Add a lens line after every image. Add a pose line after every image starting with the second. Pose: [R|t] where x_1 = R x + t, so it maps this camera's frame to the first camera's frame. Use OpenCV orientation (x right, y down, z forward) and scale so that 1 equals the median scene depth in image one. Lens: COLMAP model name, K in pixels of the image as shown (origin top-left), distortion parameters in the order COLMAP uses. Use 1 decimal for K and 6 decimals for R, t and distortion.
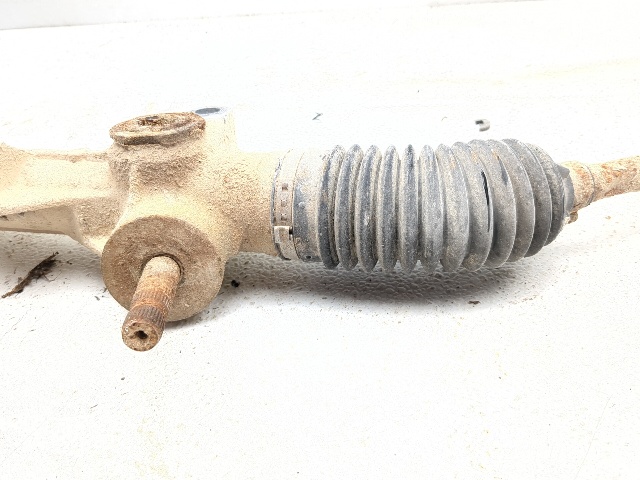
lens RADIAL K [[538.4, 0, 320.0], [0, 538.4, 240.0], [0, 0, 1]] dist [-0.000060, 0.003136]
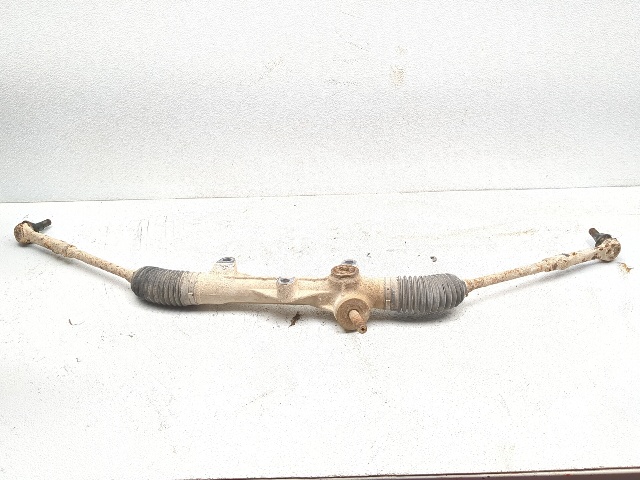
lens RADIAL K [[538.4, 0, 320.0], [0, 538.4, 240.0], [0, 0, 1]] dist [-0.000060, 0.003136]
pose [[0.989995, -0.015526, 0.140249, -0.960288], [0.033102, 0.991747, -0.123867, 0.003962], [-0.137168, 0.127270, 0.982338, -2.353474]]
